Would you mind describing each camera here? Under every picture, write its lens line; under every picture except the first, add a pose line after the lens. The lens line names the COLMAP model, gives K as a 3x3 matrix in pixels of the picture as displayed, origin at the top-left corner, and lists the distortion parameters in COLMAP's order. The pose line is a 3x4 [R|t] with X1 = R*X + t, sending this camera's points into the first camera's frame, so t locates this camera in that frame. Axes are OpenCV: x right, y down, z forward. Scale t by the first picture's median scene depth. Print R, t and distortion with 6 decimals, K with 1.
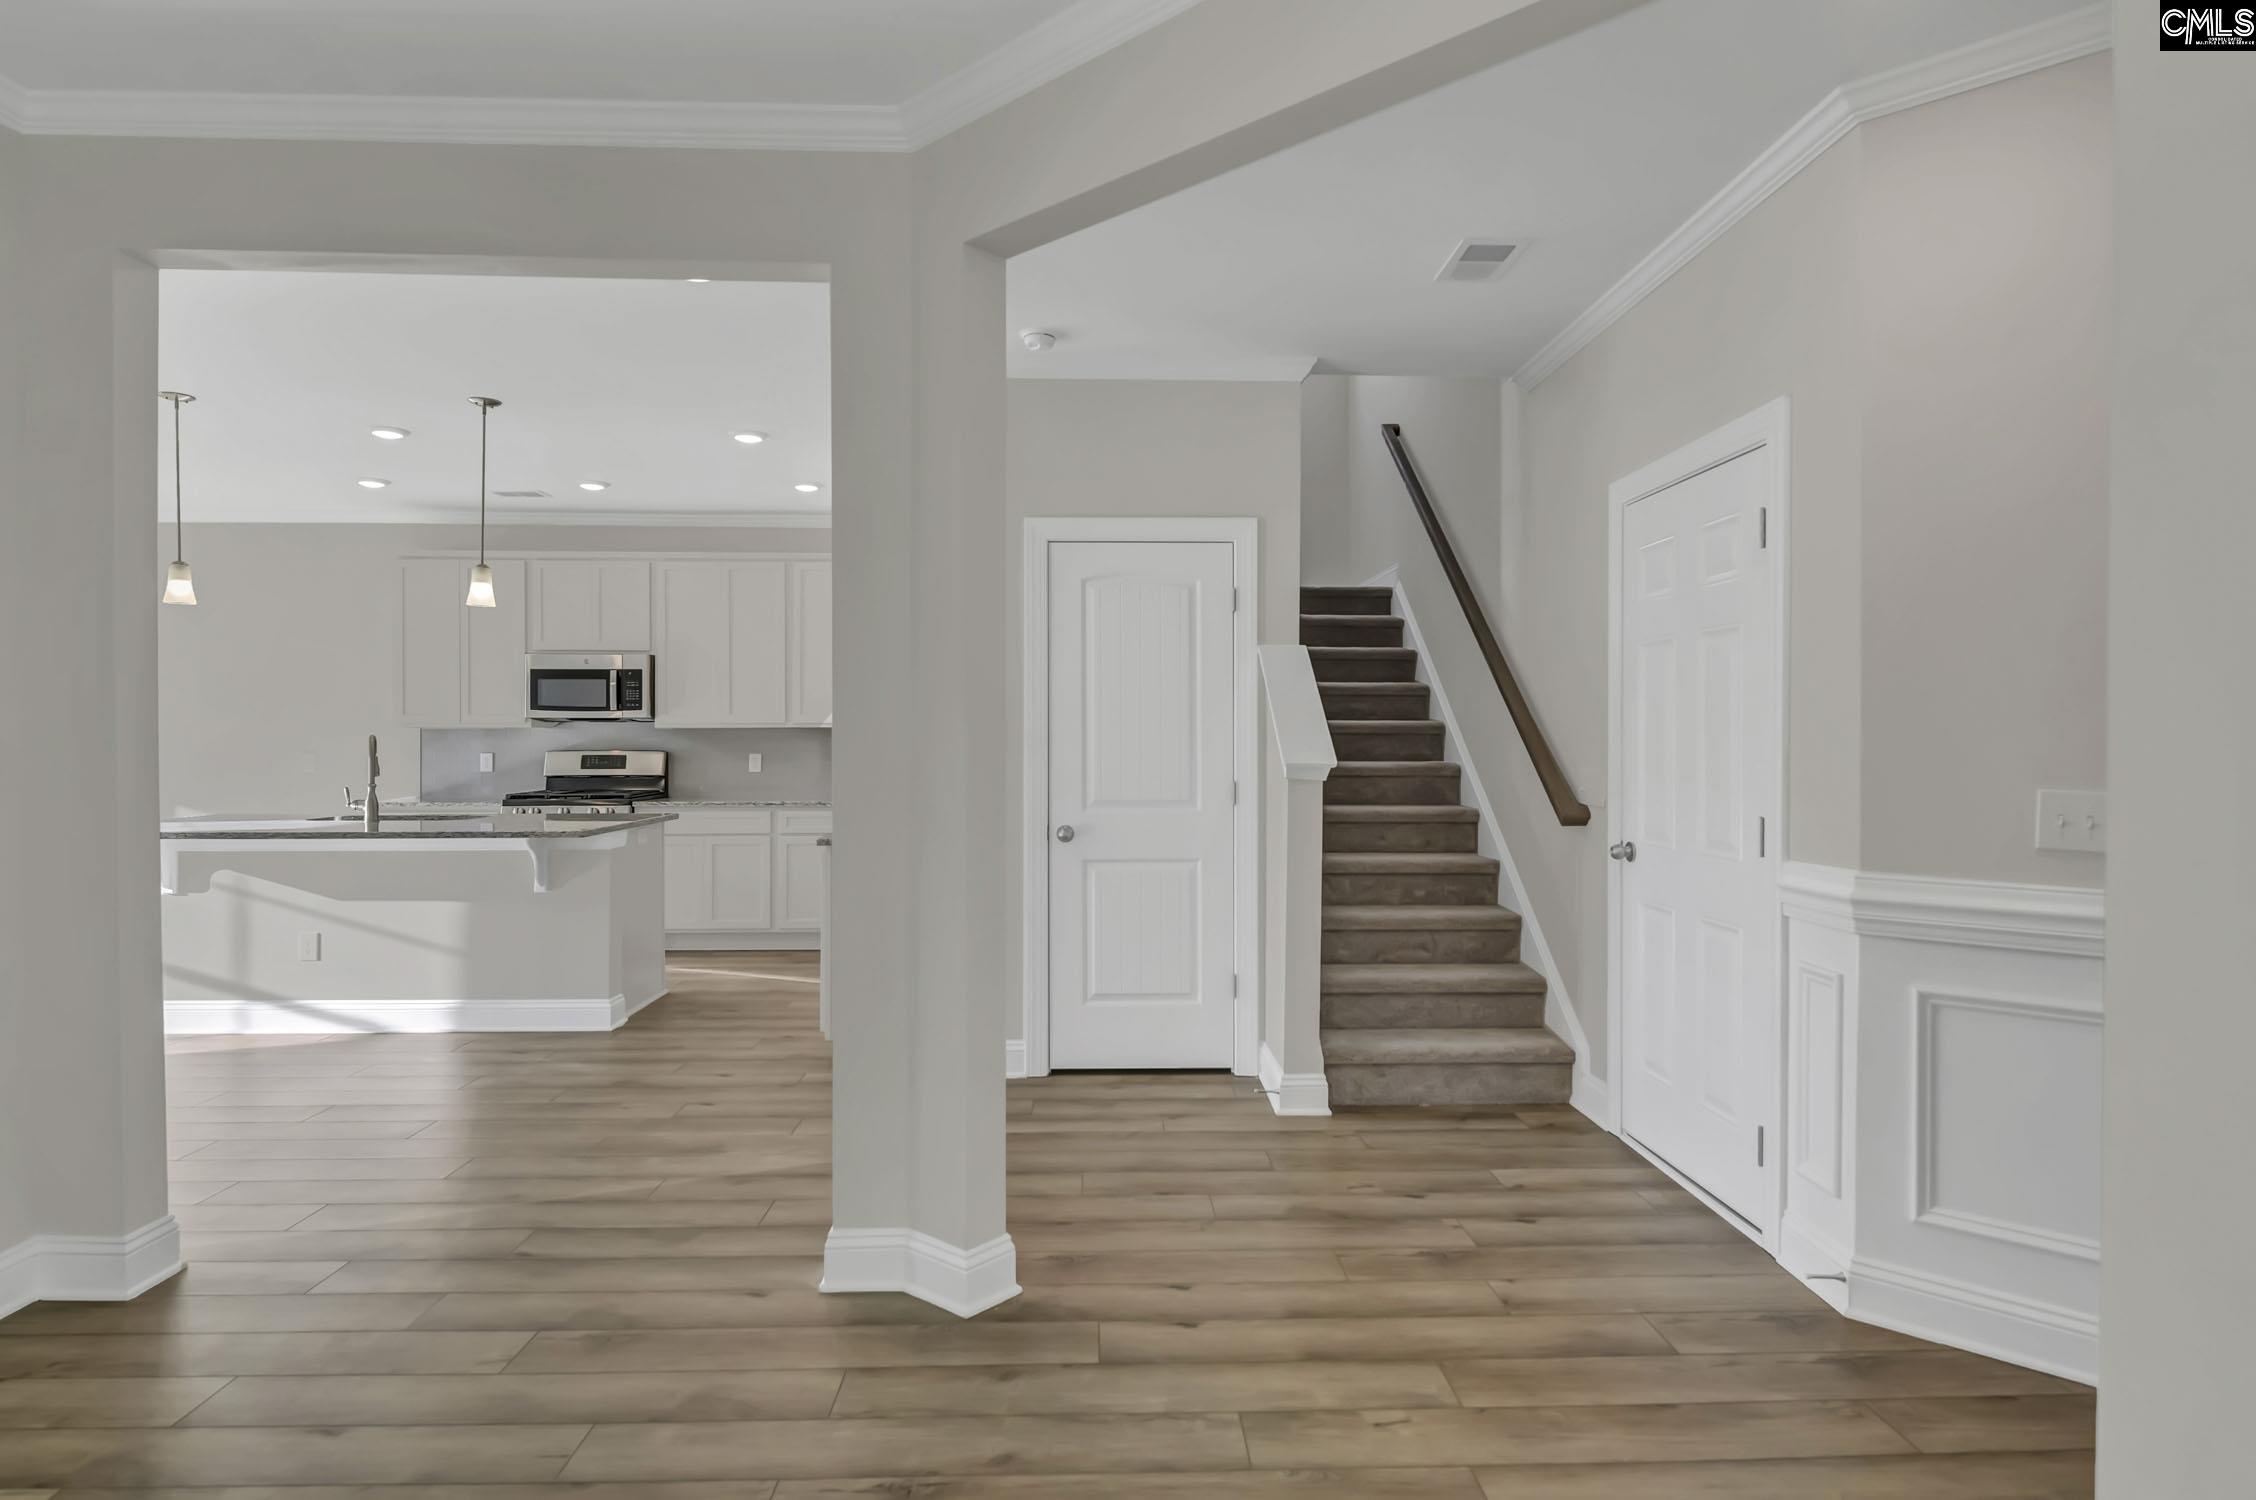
lens RADIAL K [[1177.8, 0, 1121.0], [0, 1177.8, 743.2], [0, 0, 1]] dist [0.023339, 0.000169]
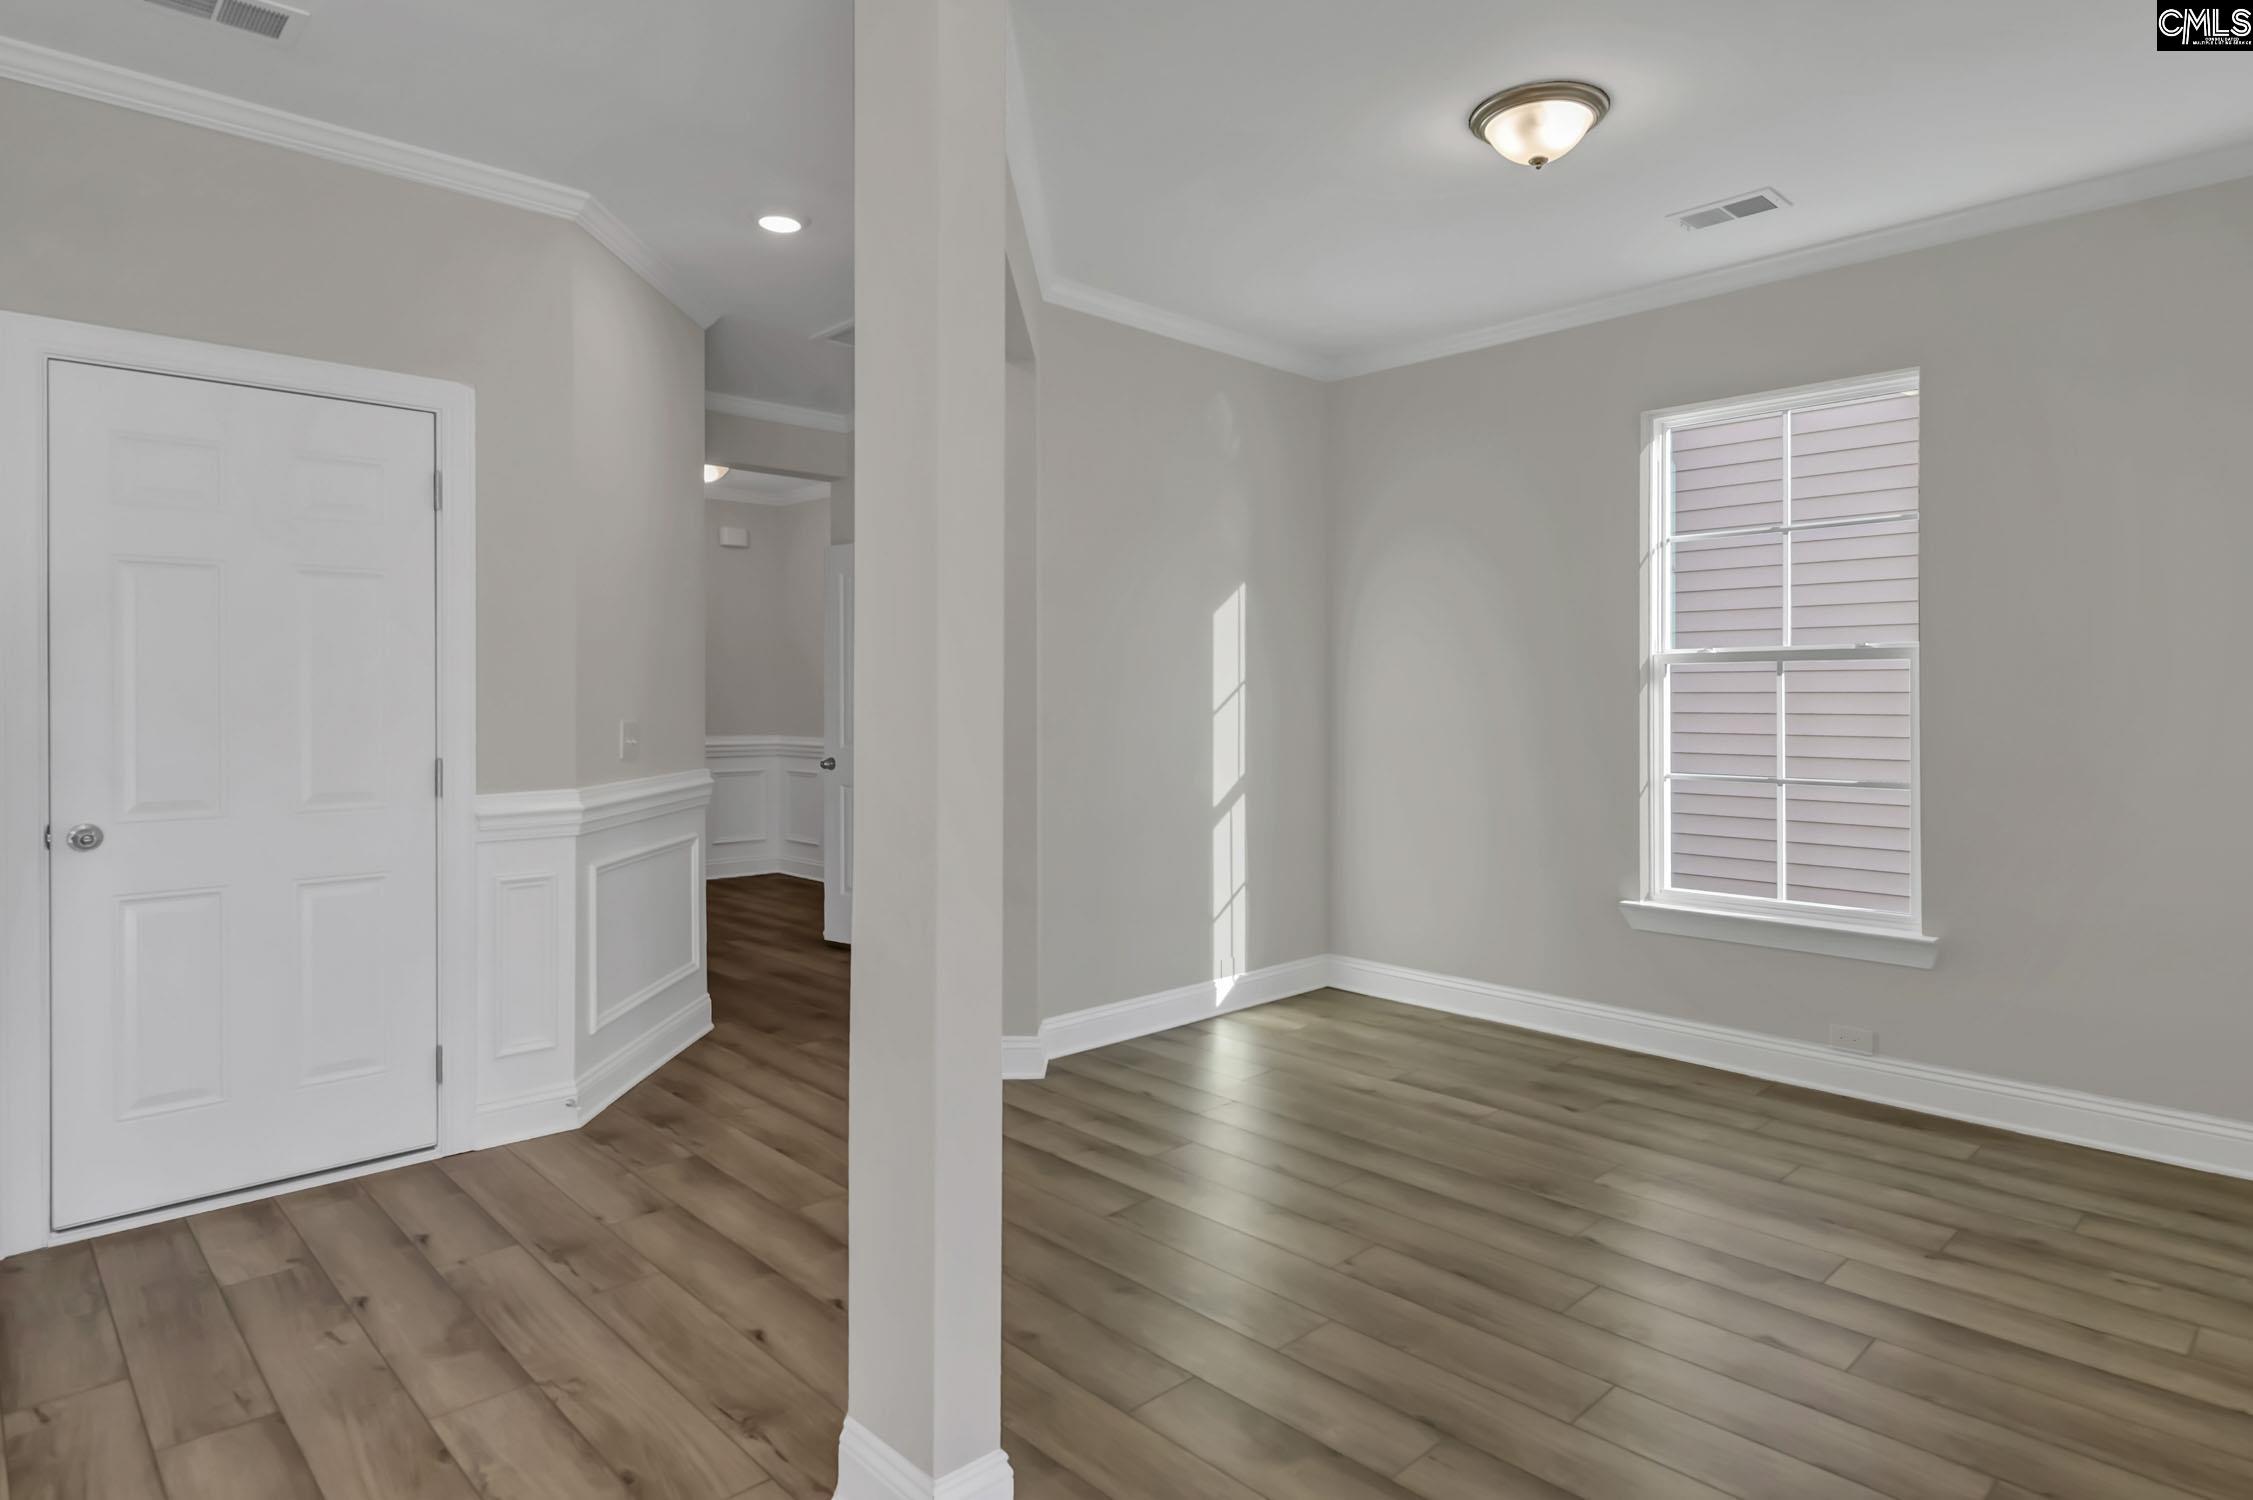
lens RADIAL K [[1248.6, 0, 1152.7], [0, 1248.6, 707.0], [0, 0, 1]] dist [0.000551, -0.000223]
pose [[-0.676620, -0.007289, 0.736297, -0.300887], [0.000364, 0.999948, 0.010234, 0.001099], [-0.736333, 0.007192, -0.676582, 0.529130]]
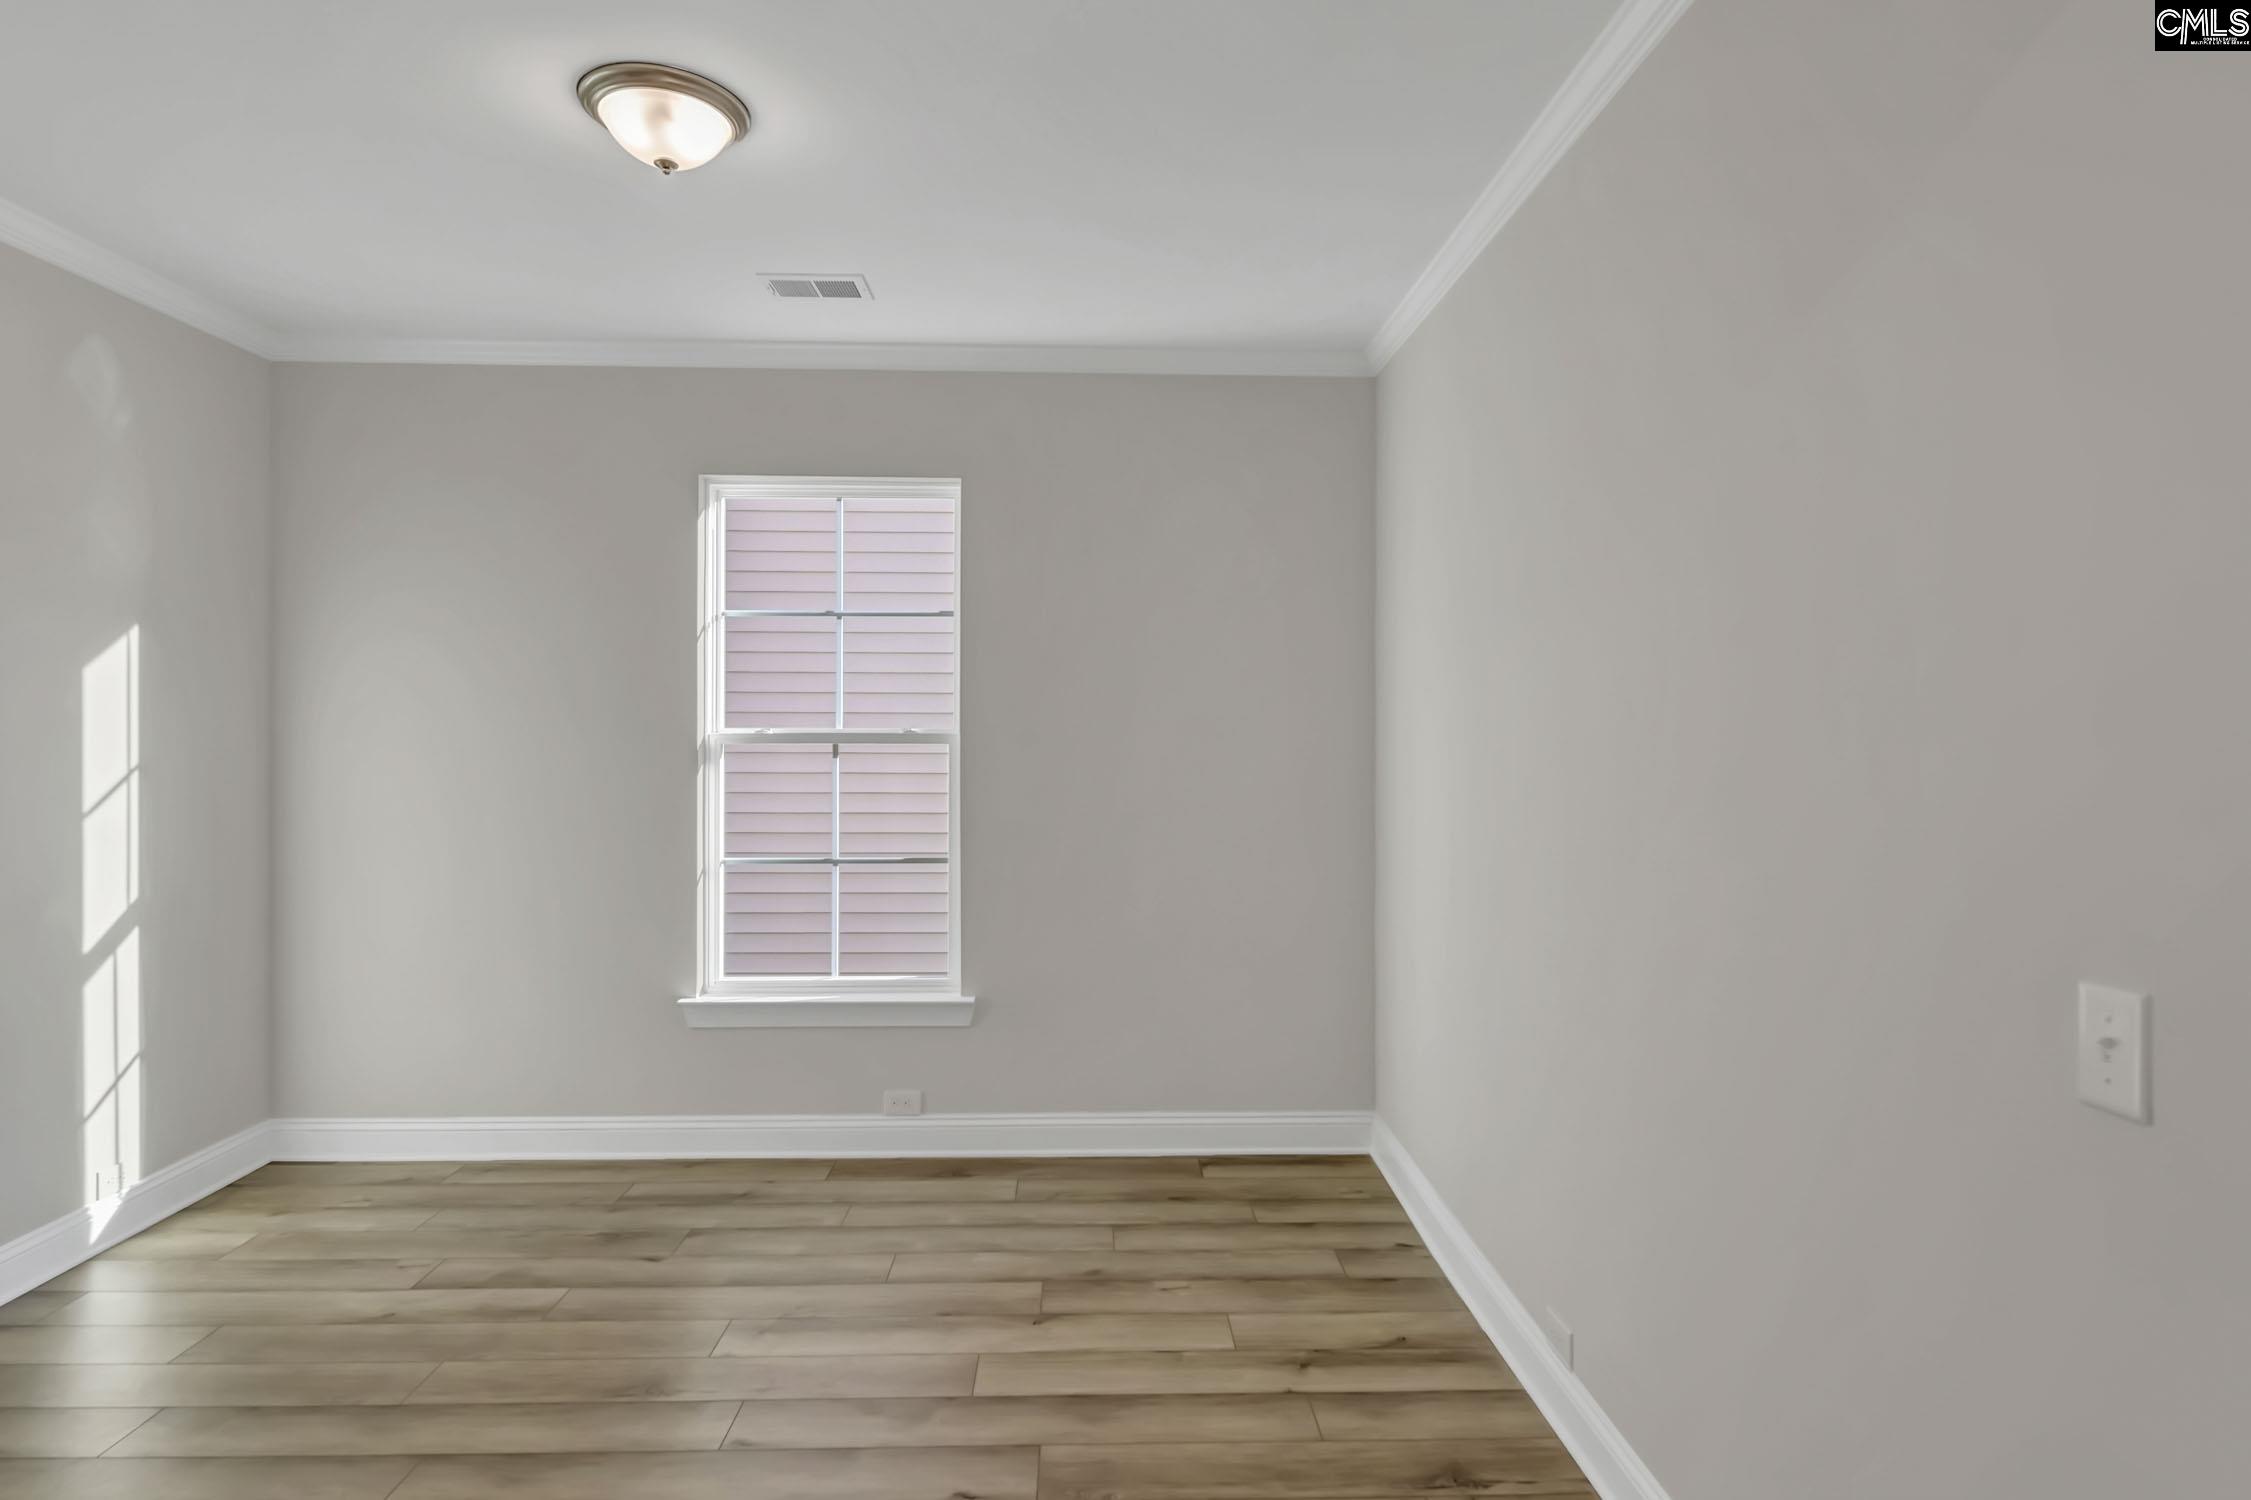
lens RADIAL K [[1180.7, 0, 1118.3], [0, 1180.7, 744.4], [0, 0, 1]] dist [0.003190, -0.000605]
pose [[-0.999989, -0.003492, 0.003209, -0.207374], [-0.003453, 0.999922, 0.011964, -0.020698], [-0.003250, 0.011953, -0.999923, 0.479796]]
